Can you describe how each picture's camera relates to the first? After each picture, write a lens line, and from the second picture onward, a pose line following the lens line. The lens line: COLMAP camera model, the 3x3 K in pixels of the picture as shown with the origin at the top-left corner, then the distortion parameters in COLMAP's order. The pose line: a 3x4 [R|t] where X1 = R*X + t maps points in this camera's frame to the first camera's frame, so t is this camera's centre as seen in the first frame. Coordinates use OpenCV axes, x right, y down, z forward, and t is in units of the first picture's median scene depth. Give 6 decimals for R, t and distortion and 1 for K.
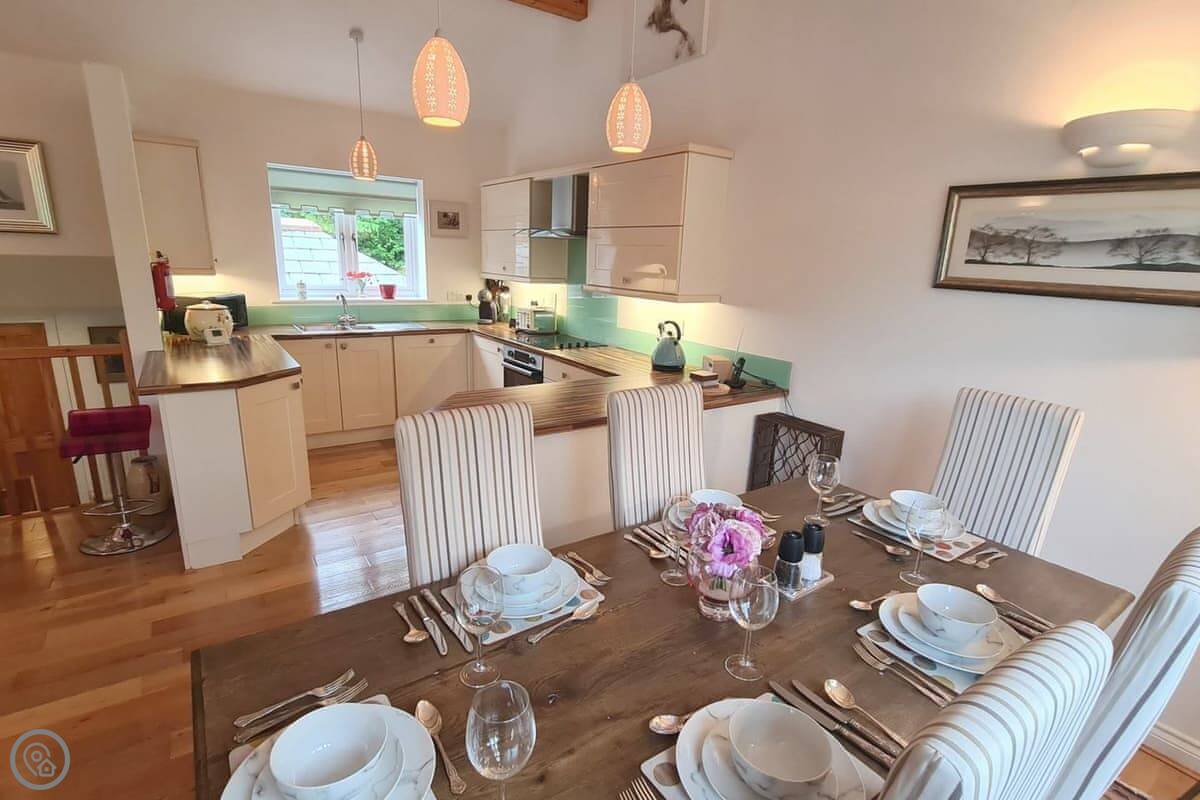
lens RADIAL K [[581.2, 0, 605.8], [0, 581.2, 414.9], [0, 0, 1]] dist [0.000349, -0.000222]
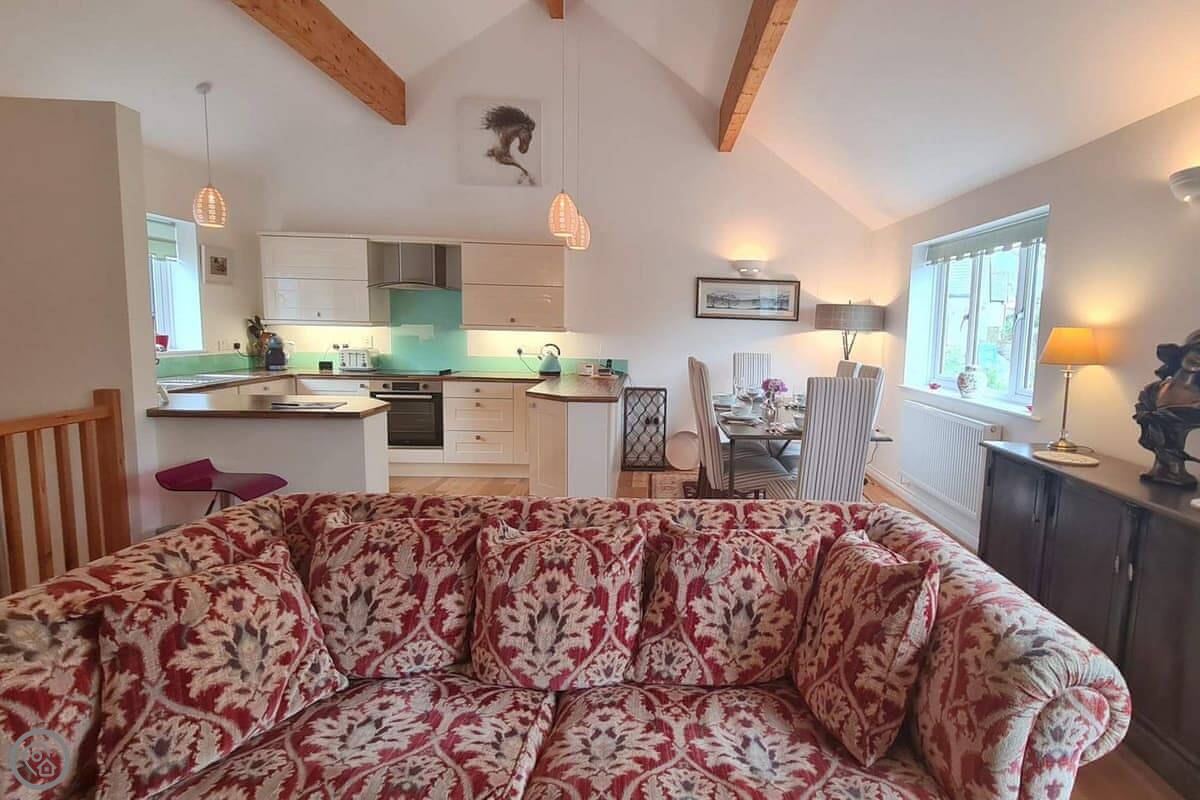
lens RADIAL K [[596.4, 0, 684.9], [0, 596.4, 388.0], [0, 0, 1]] dist [0.000289, -0.002499]
pose [[0.528741, -0.118989, 0.840402, -0.793384], [0.218613, 0.975811, 0.000620, 0.024841], [-0.820147, 0.183395, 0.541964, -0.116860]]
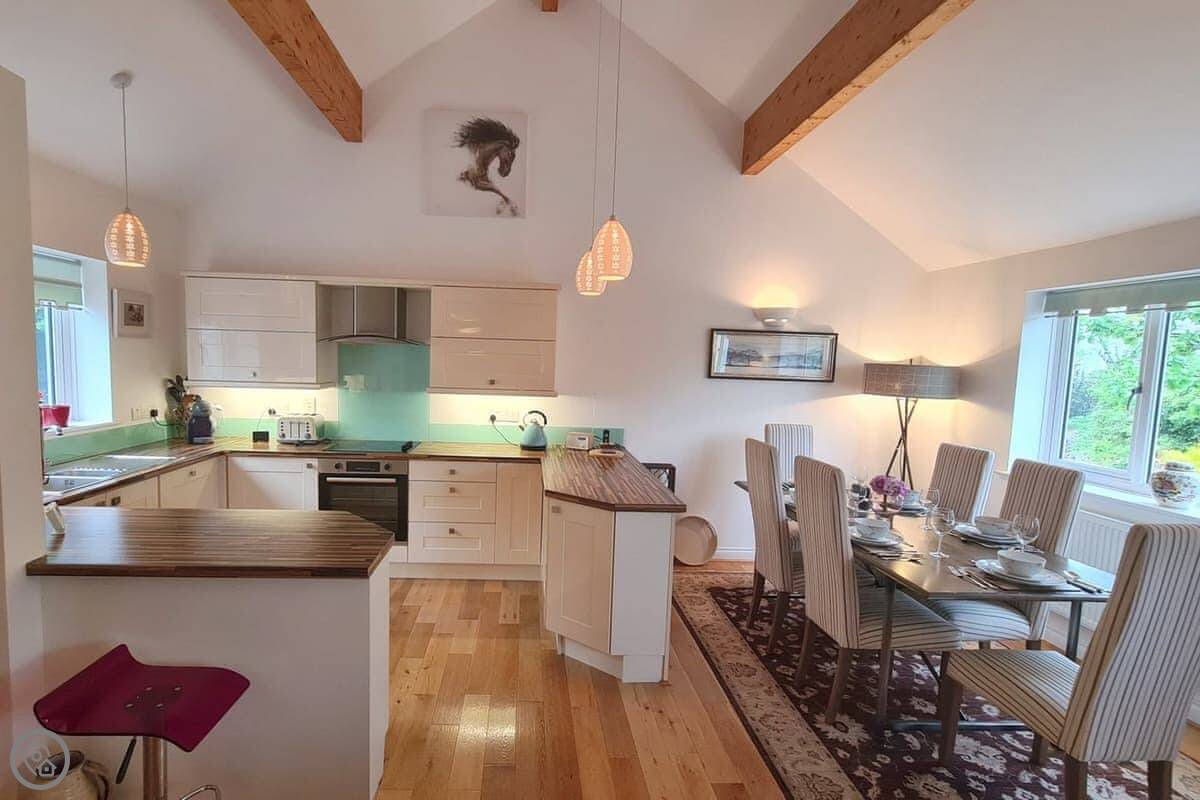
lens RADIAL K [[572.4, 0, 549.1], [0, 572.4, 410.7], [0, 0, 1]] dist [-0.001979, 0.000184]
pose [[0.547068, -0.101253, 0.830942, -0.678056], [0.211975, 0.977060, -0.020500, -0.096423], [-0.809804, 0.187354, 0.555982, 0.203794]]
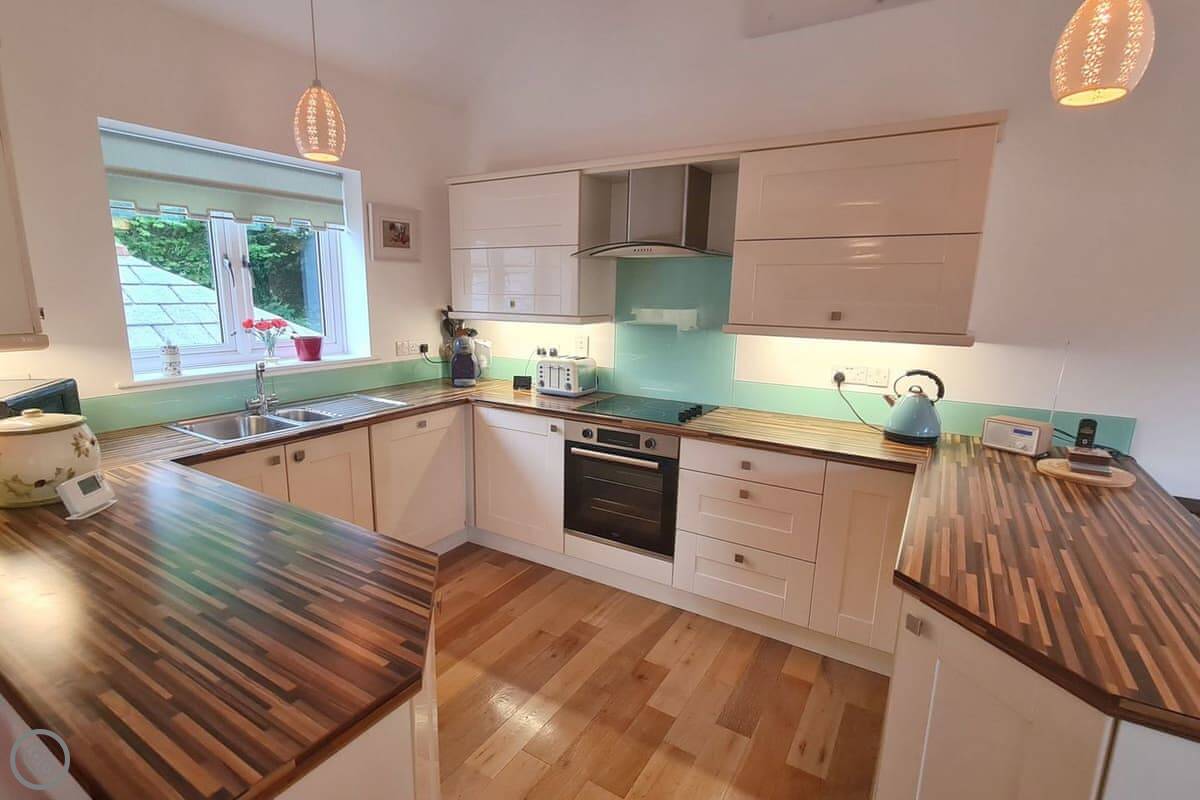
lens RADIAL K [[581.2, 0, 575.1], [0, 581.2, 409.4], [0, 0, 1]] dist [0.000349, -0.000222]
pose [[0.926848, -0.105443, 0.360325, -0.383321], [0.122857, 0.992092, -0.025700, -0.110727], [-0.354765, 0.068088, 0.932473, 0.375113]]
